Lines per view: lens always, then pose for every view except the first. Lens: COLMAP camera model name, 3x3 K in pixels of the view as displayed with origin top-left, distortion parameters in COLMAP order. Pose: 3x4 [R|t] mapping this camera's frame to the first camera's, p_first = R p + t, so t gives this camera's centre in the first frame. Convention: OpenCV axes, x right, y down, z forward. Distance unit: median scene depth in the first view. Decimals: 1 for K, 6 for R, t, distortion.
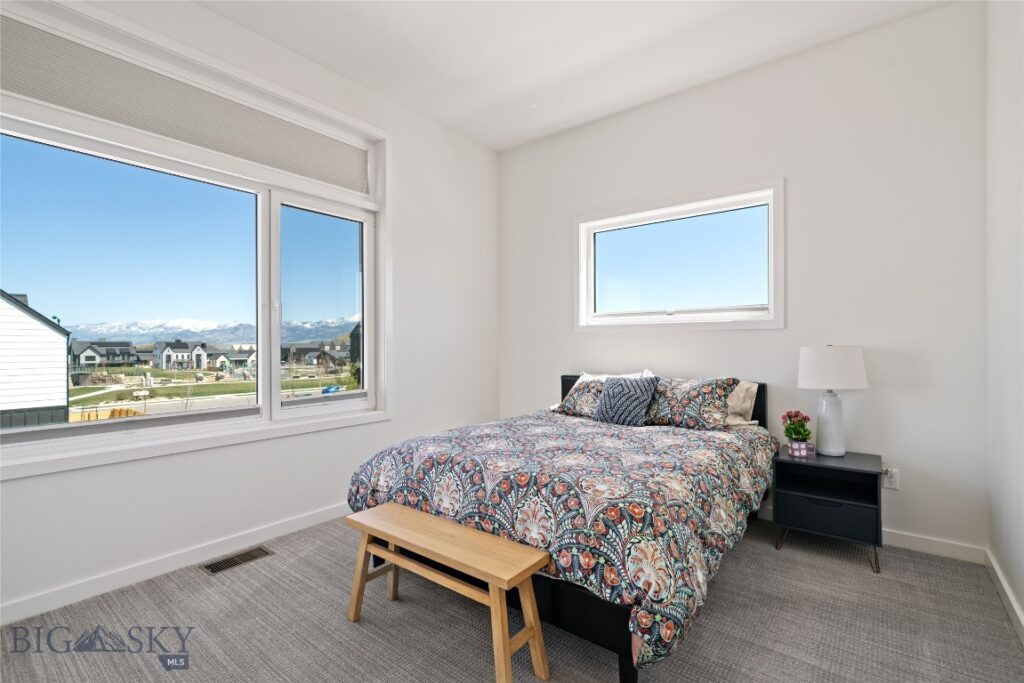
lens RADIAL K [[480.1, 0, 526.6], [0, 480.1, 343.7], [0, 0, 1]] dist [-0.003467, 0.001355]
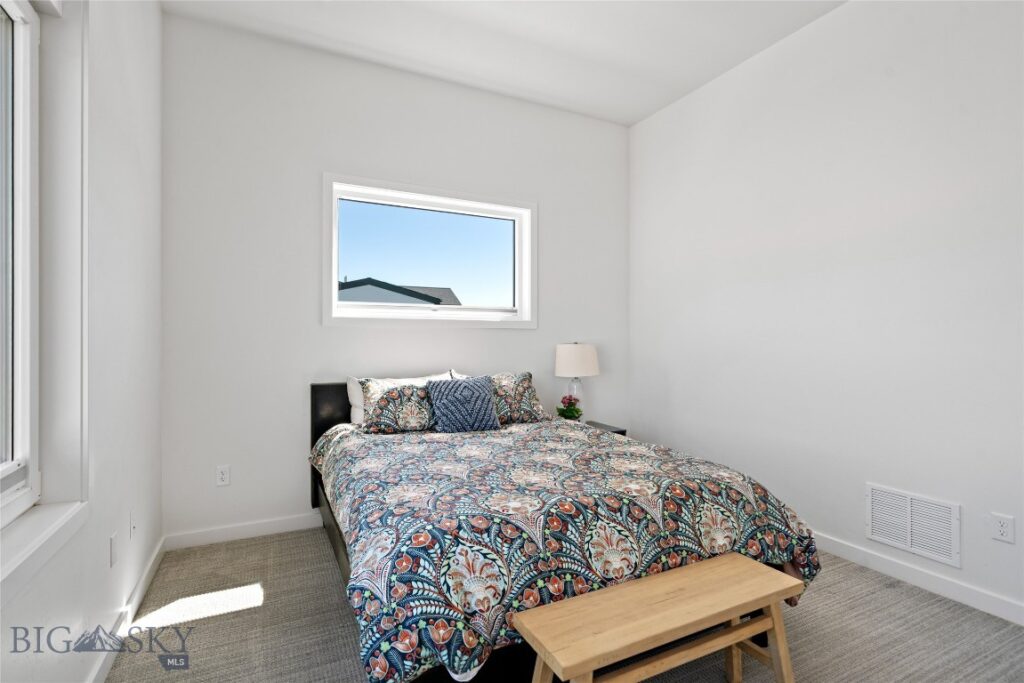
lens RADIAL K [[480.1, 0, 523.6], [0, 480.1, 333.5], [0, 0, 1]] dist [-0.003467, 0.001355]
pose [[0.432911, 0.015713, 0.901300, -0.524286], [-0.002490, 0.999865, -0.016236, -0.000100], [-0.901433, 0.004784, 0.432892, 0.481023]]
